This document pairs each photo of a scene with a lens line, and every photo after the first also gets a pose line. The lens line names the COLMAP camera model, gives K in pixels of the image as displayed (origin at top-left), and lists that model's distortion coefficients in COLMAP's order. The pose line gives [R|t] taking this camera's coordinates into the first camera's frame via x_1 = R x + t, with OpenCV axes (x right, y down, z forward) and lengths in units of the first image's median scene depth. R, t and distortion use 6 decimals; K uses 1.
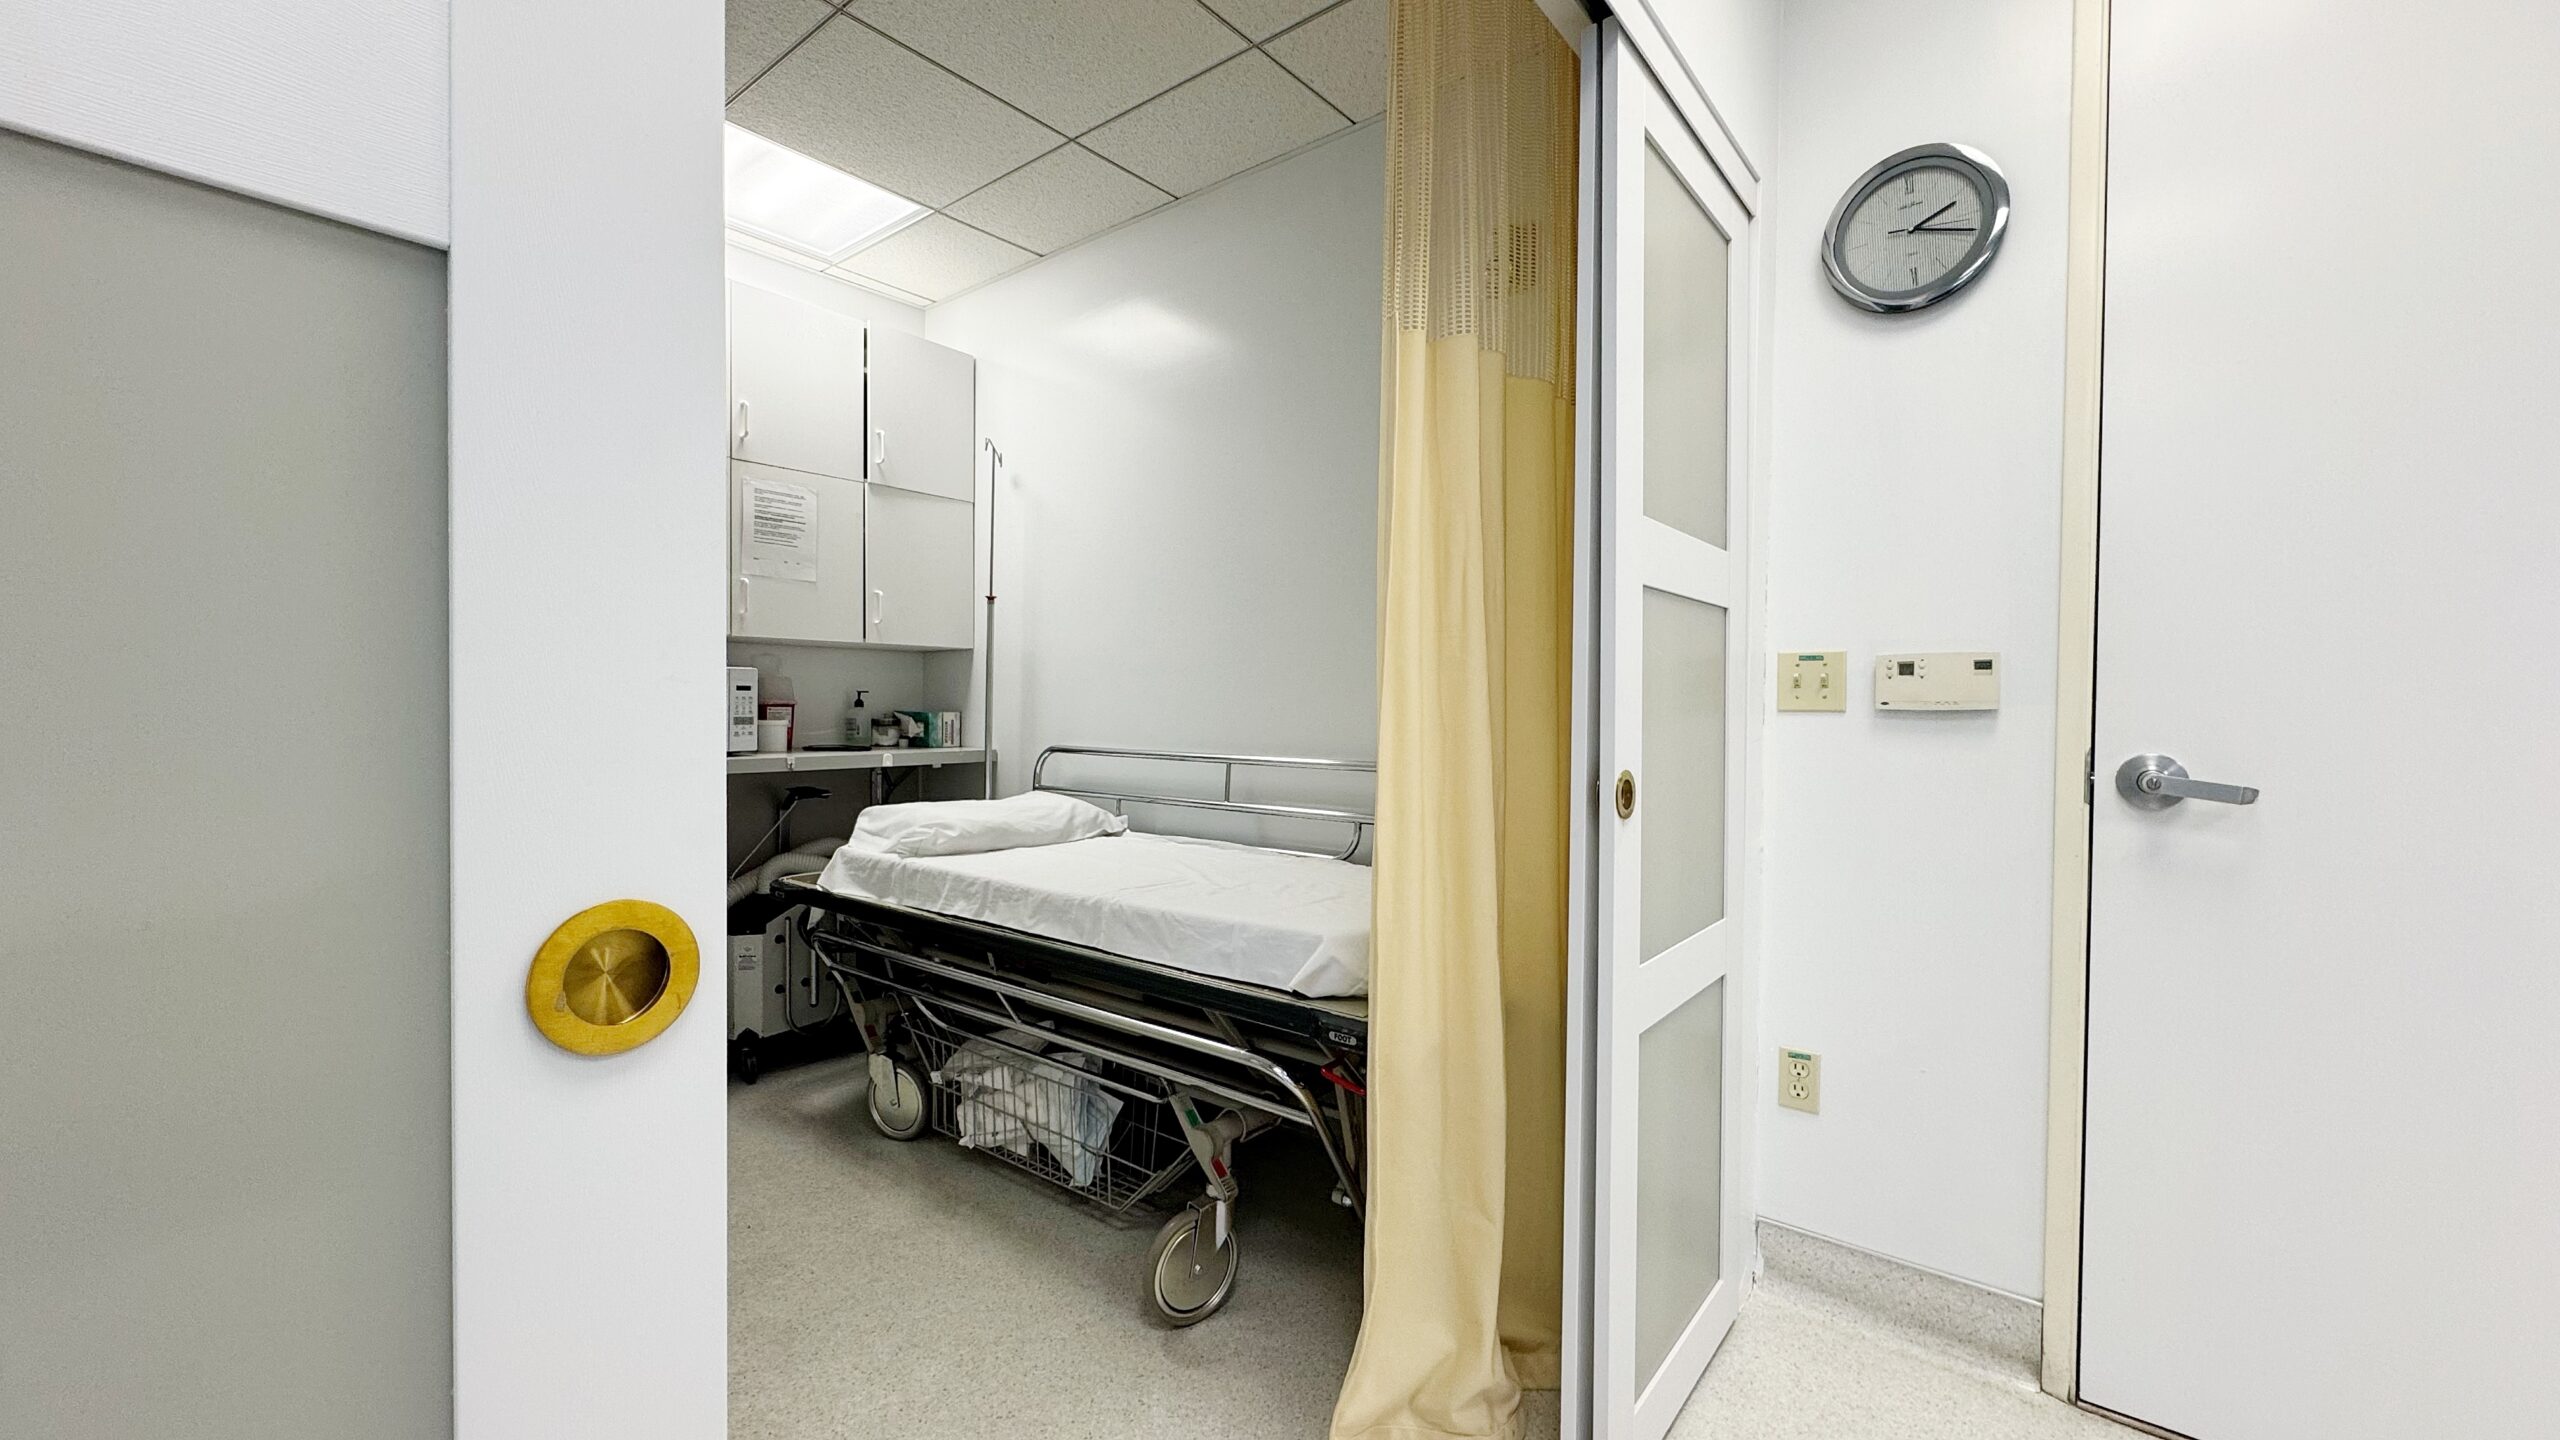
lens RADIAL K [[1016.8, 0, 1276.5], [0, 1016.8, 720.6], [0, 0, 1]] dist [-0.000652, -0.000038]
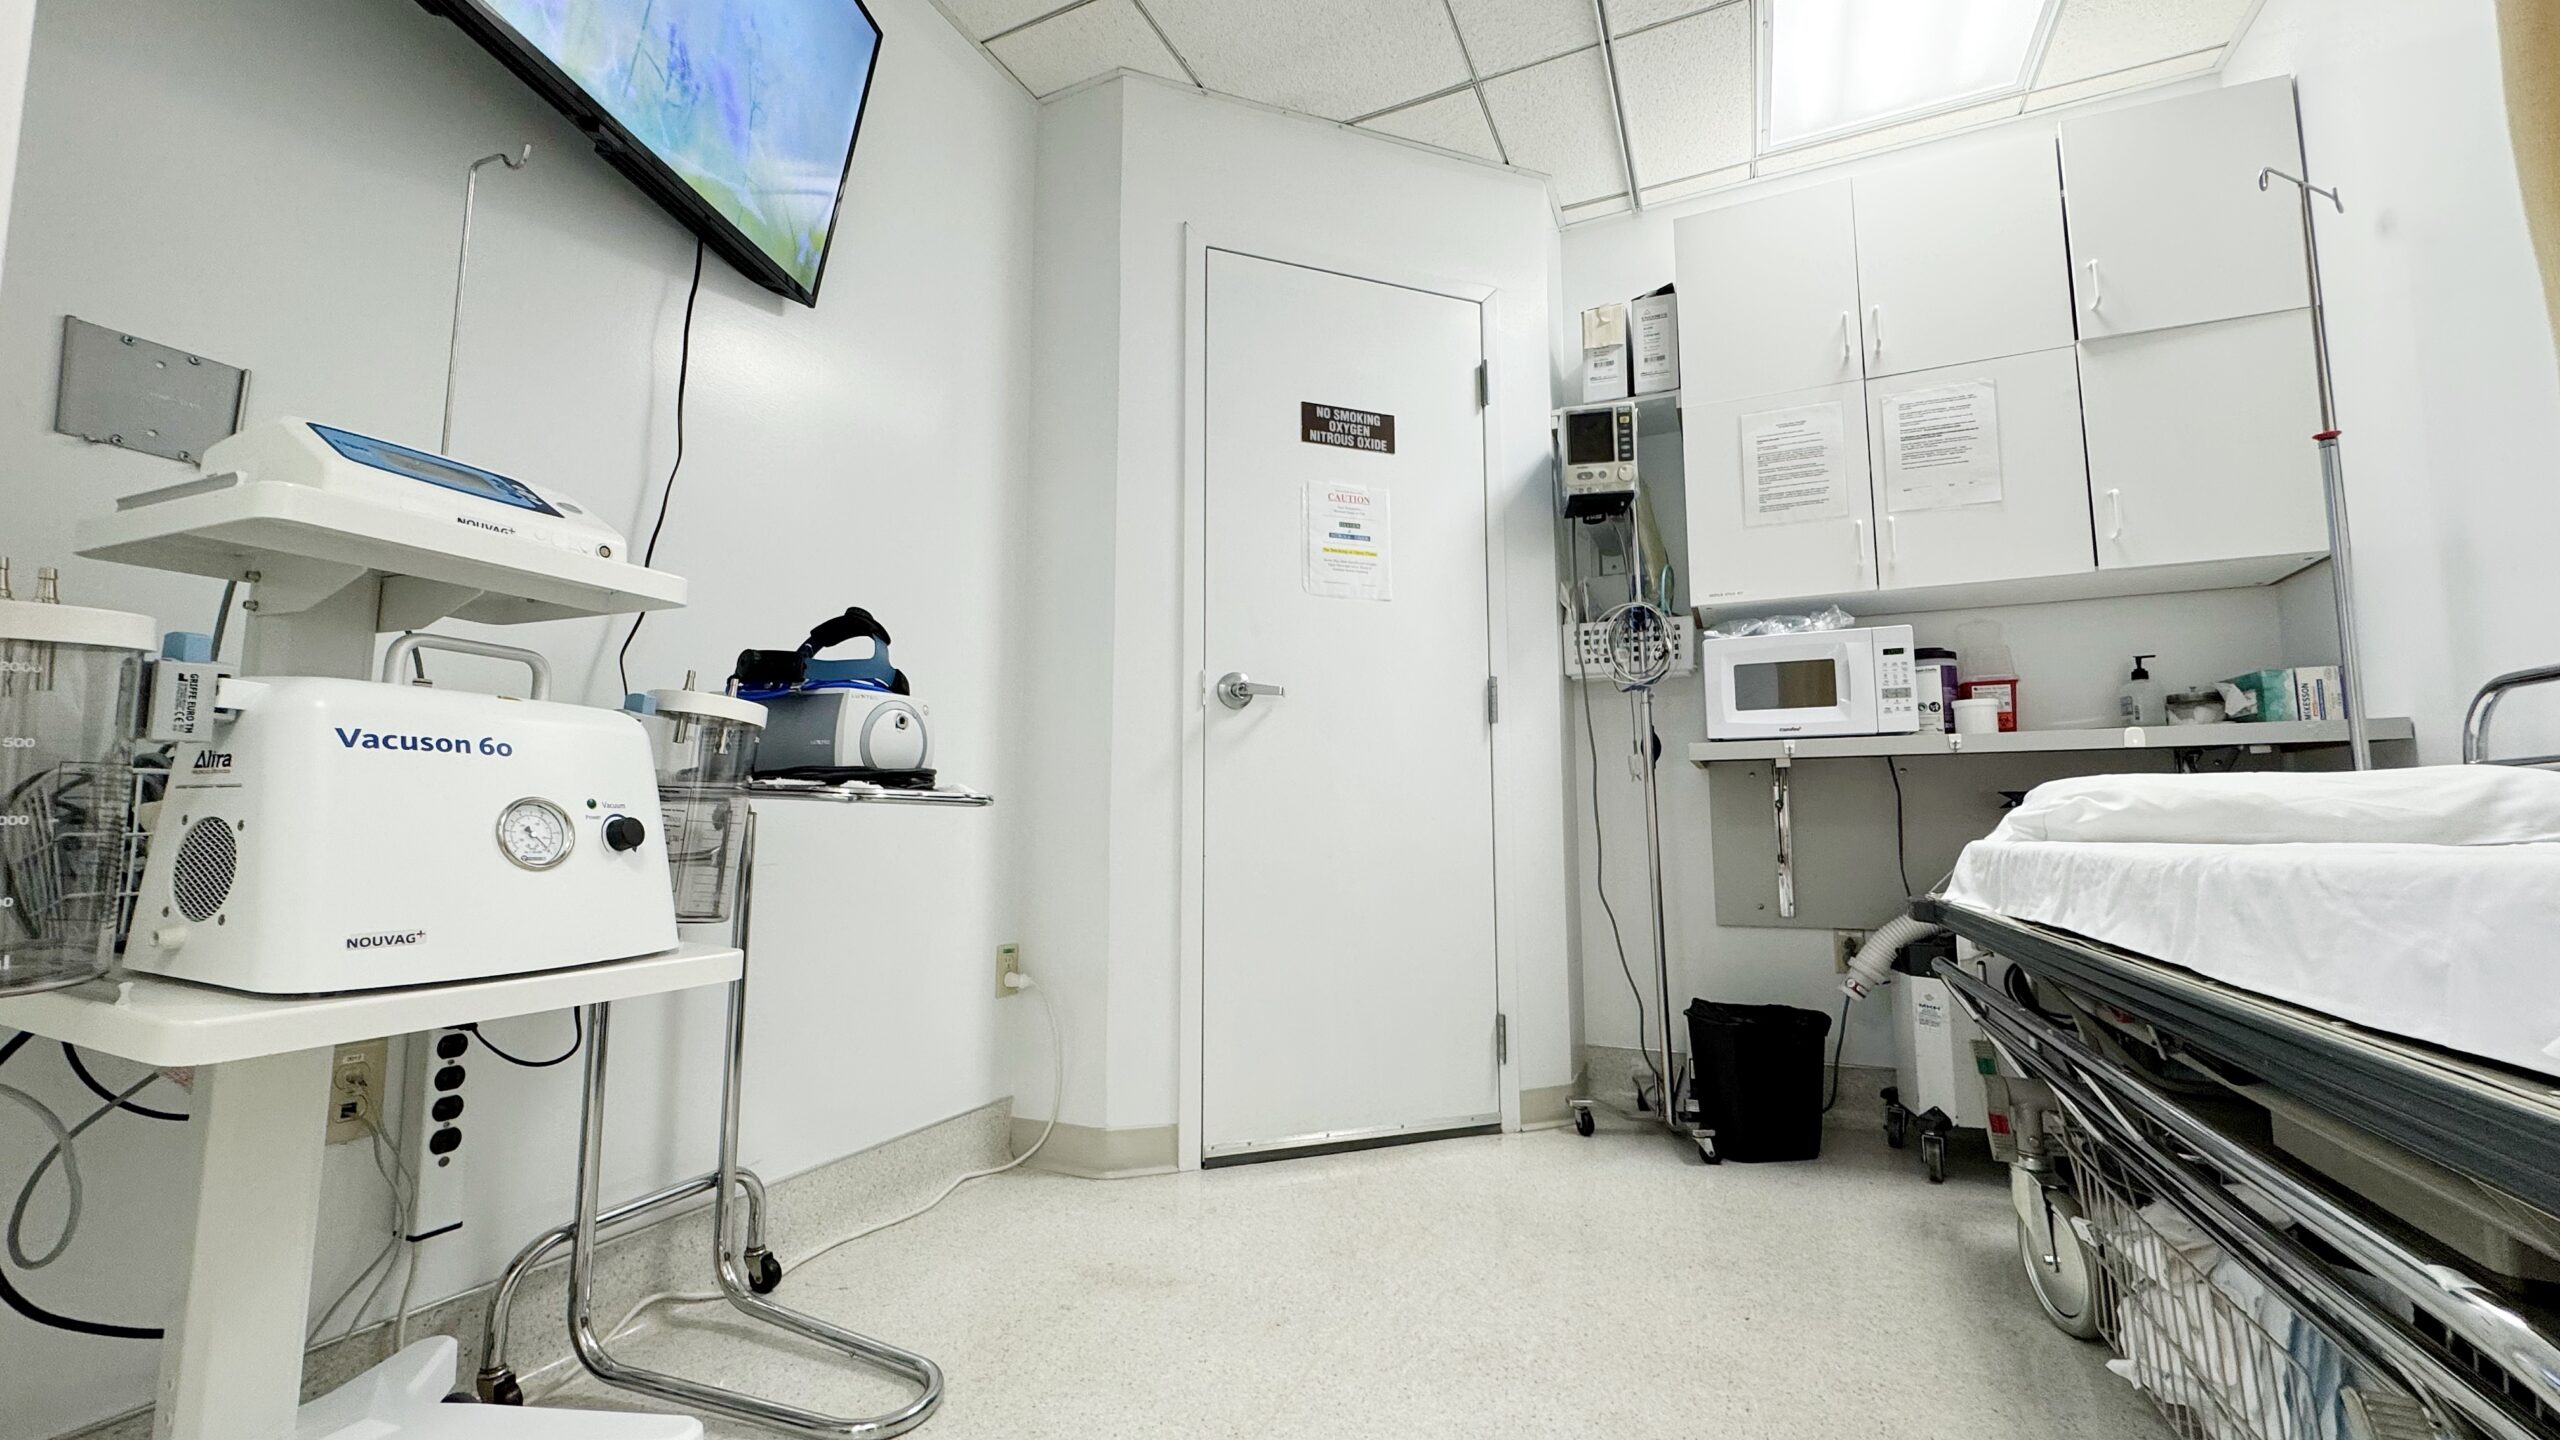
lens RADIAL K [[1016.8, 0, 1277.2], [0, 1016.8, 719.1], [0, 0, 1]] dist [-0.000652, -0.000038]
pose [[0.244472, -0.114579, -0.962863, 0.134907], [-0.012464, 0.992541, -0.121275, 0.150256], [0.969576, 0.041649, 0.241220, 0.438600]]
